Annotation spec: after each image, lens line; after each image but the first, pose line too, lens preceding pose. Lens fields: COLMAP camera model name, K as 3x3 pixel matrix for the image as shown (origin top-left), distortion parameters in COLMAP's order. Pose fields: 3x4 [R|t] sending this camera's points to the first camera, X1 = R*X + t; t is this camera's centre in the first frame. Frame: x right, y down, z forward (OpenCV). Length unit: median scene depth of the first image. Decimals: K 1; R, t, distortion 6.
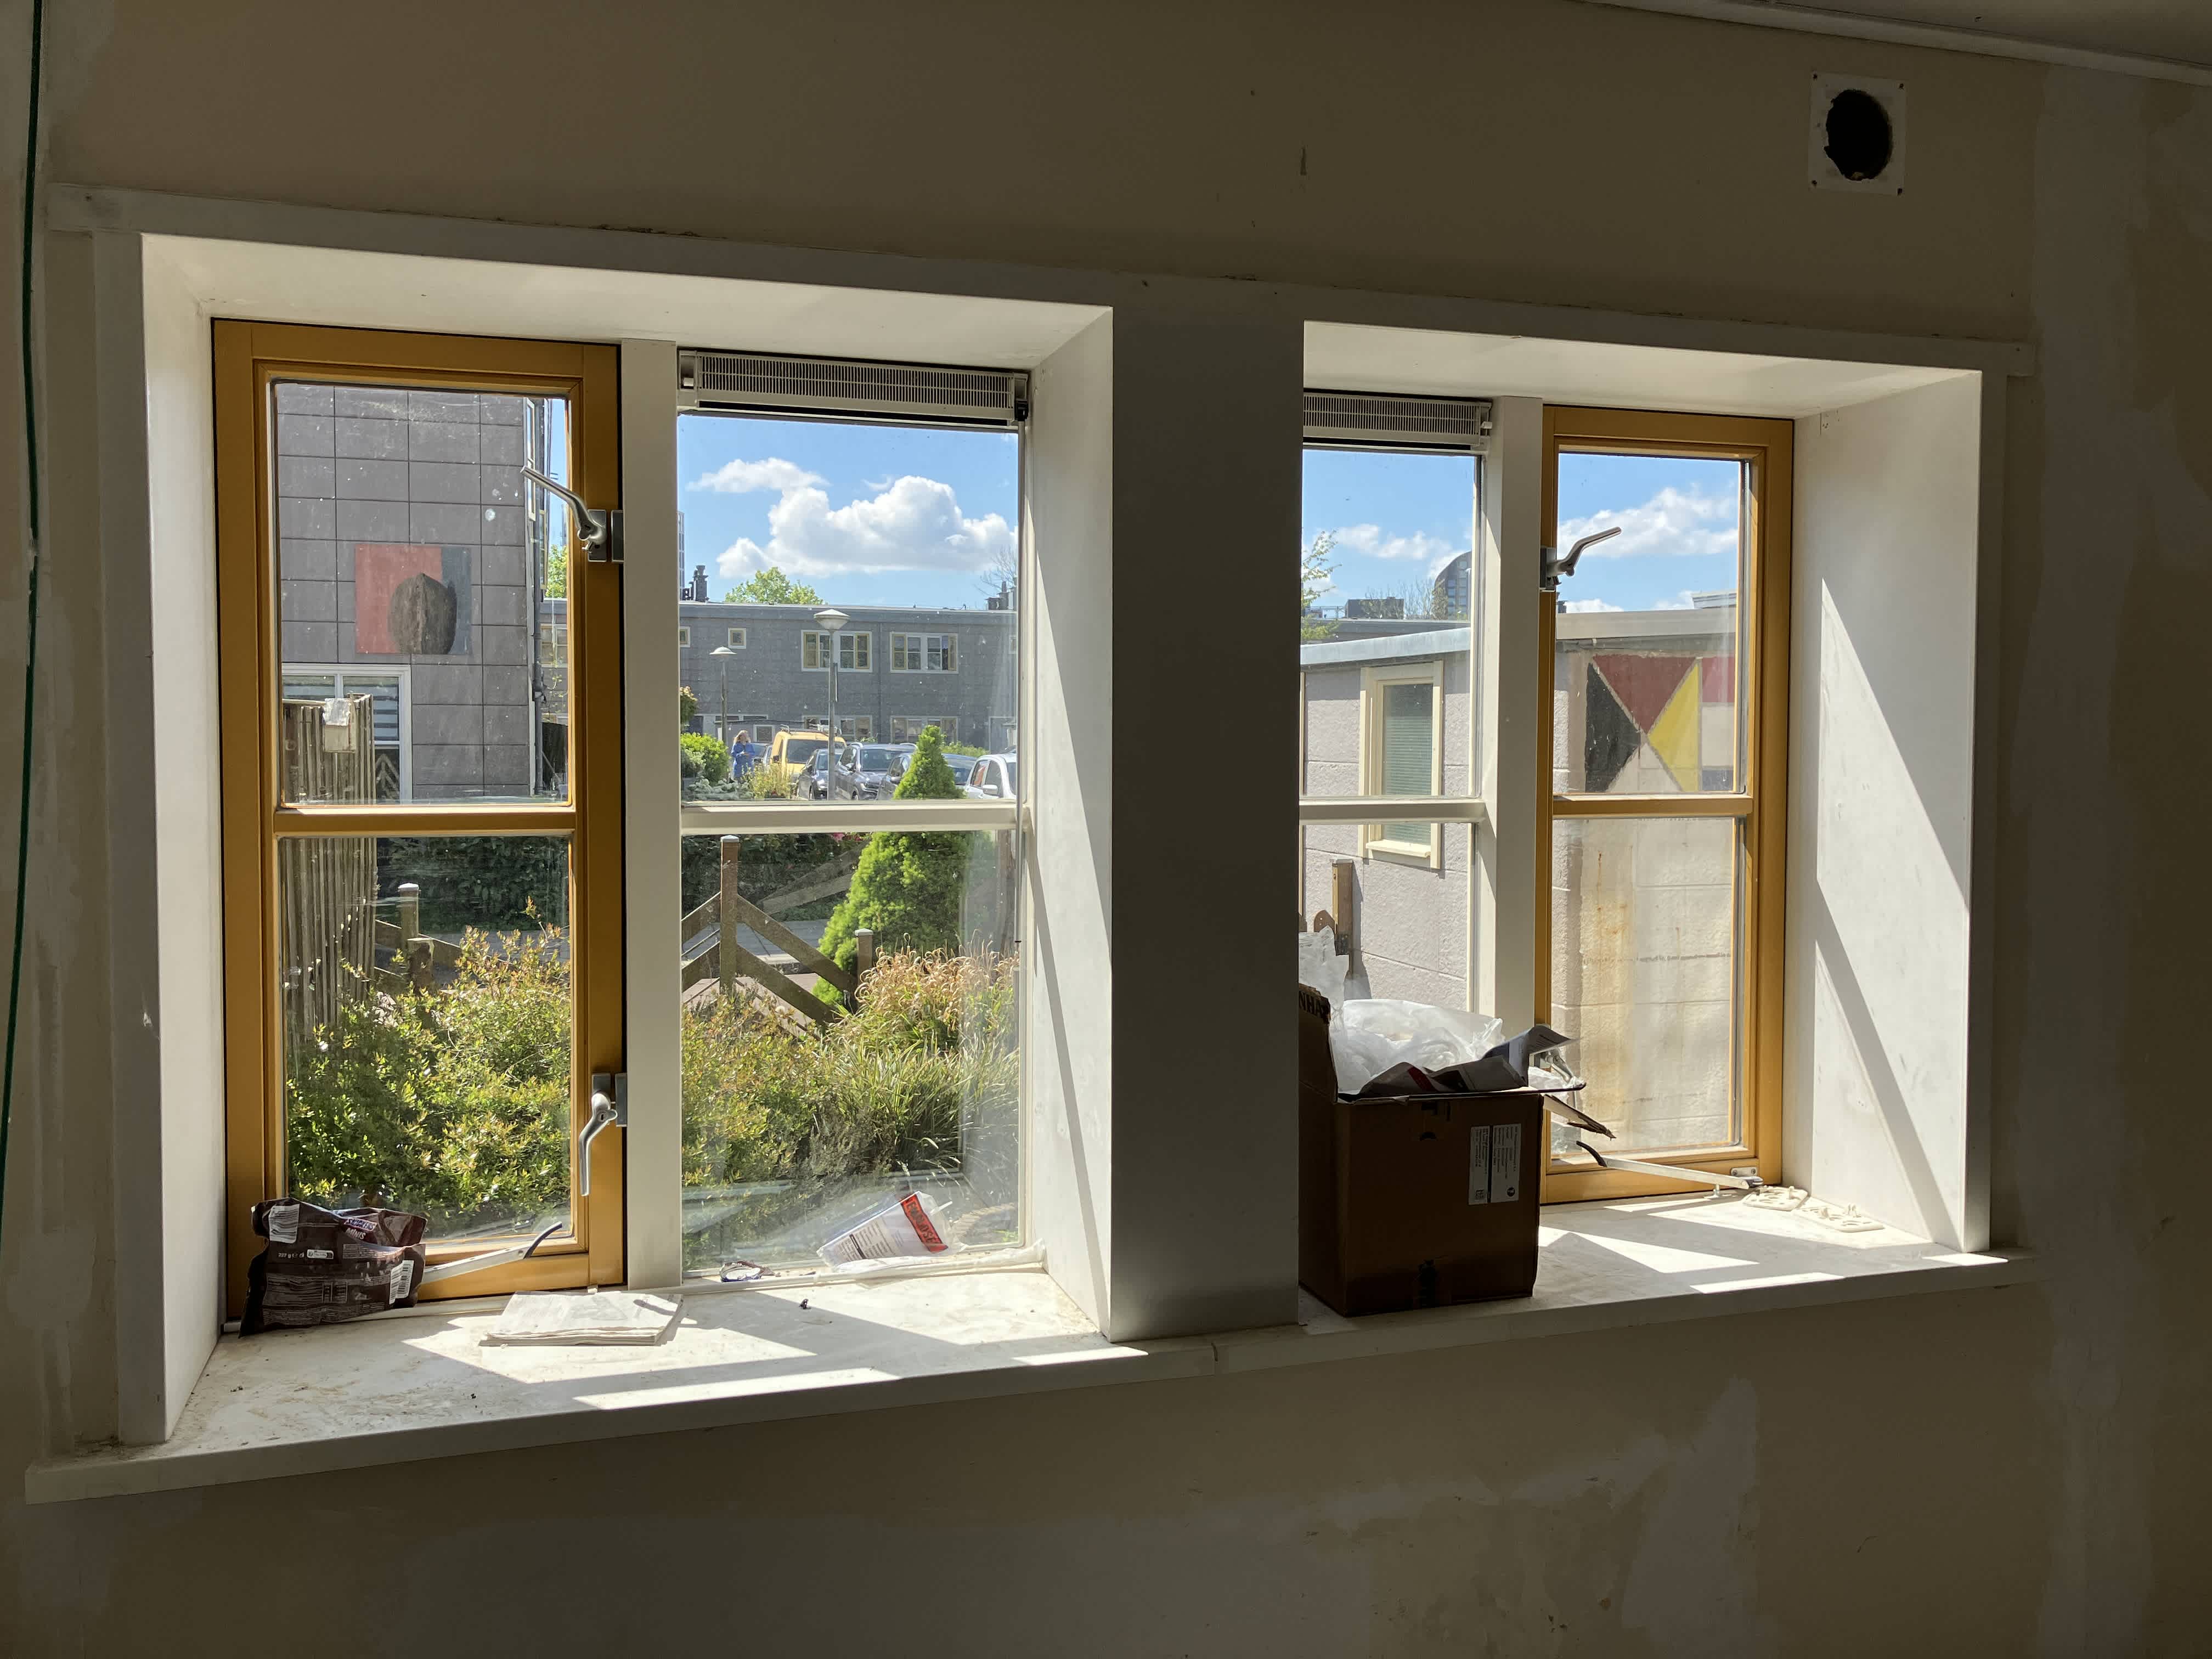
lens RADIAL K [[1838.4, 0, 1115.6], [0, 1838.4, 802.0], [0, 0, 1]] dist [0.177033, -0.514663]
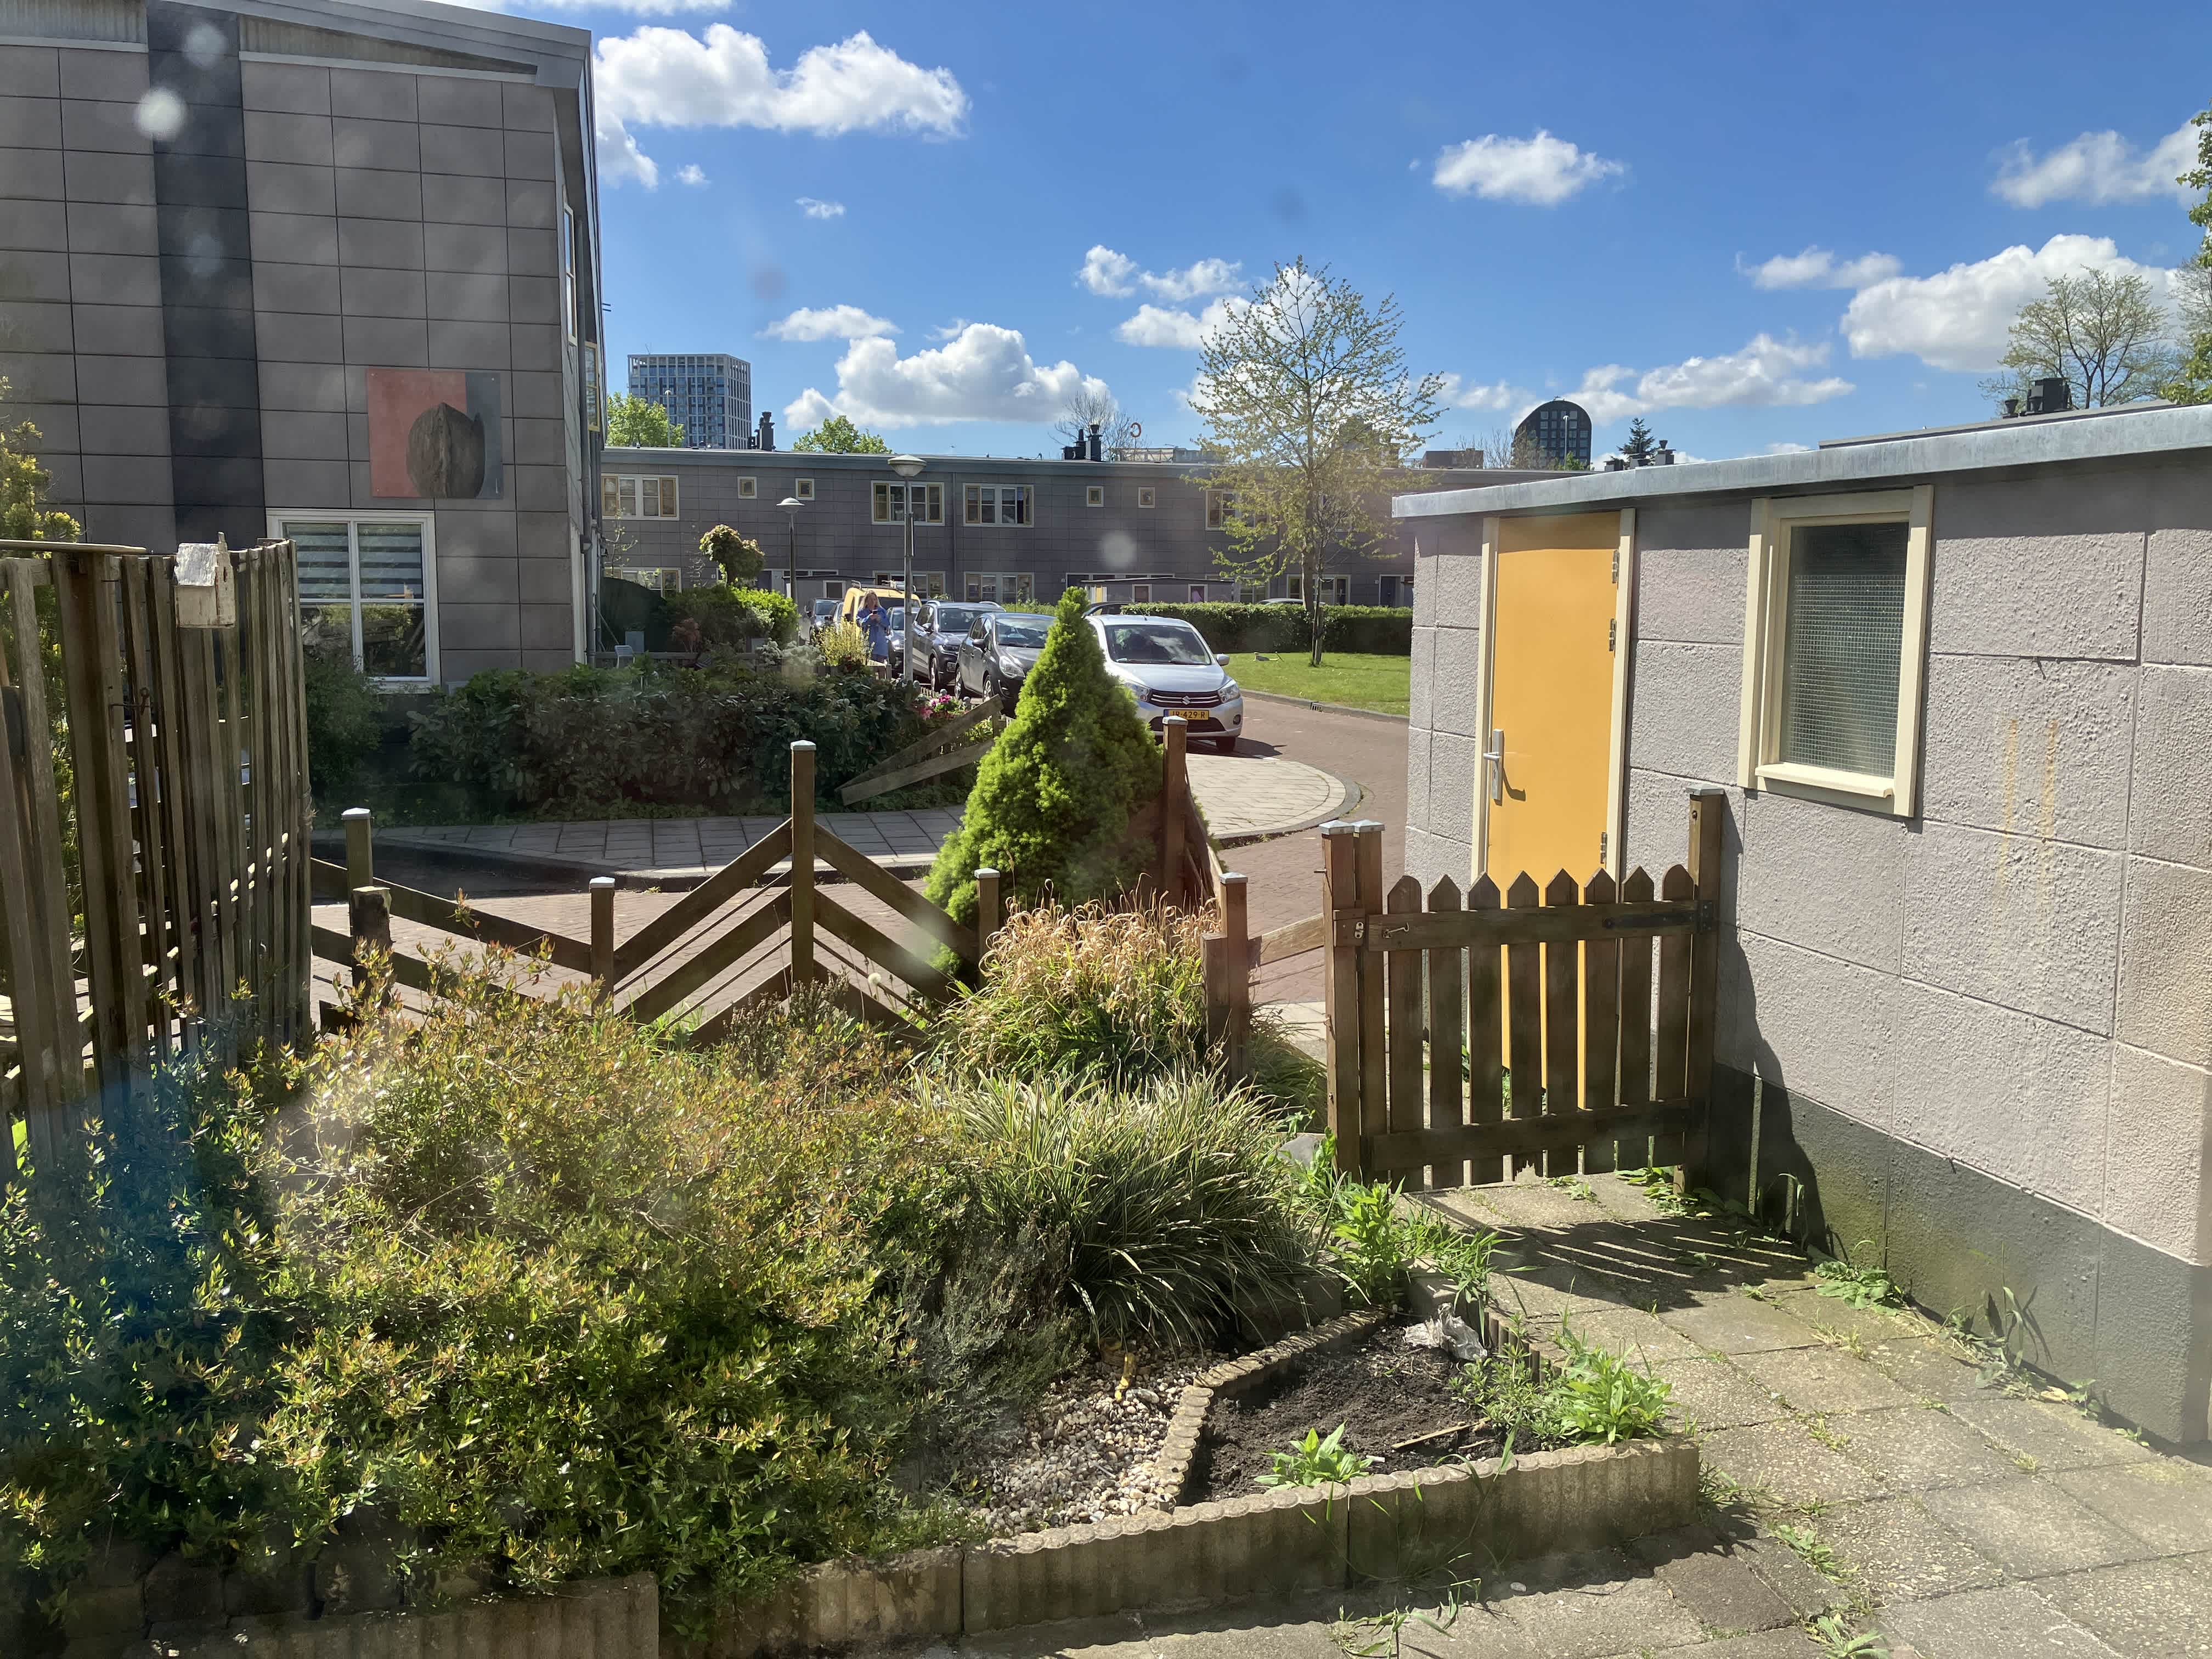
lens RADIAL K [[1838.4, 0, 1115.6], [0, 1838.4, 802.0], [0, 0, 1]] dist [0.177033, -0.514663]
pose [[0.999322, 0.007175, -0.036106, -0.029769], [-0.004366, 0.997000, 0.077283, -0.006891], [0.036553, -0.077073, 0.996355, 0.139834]]
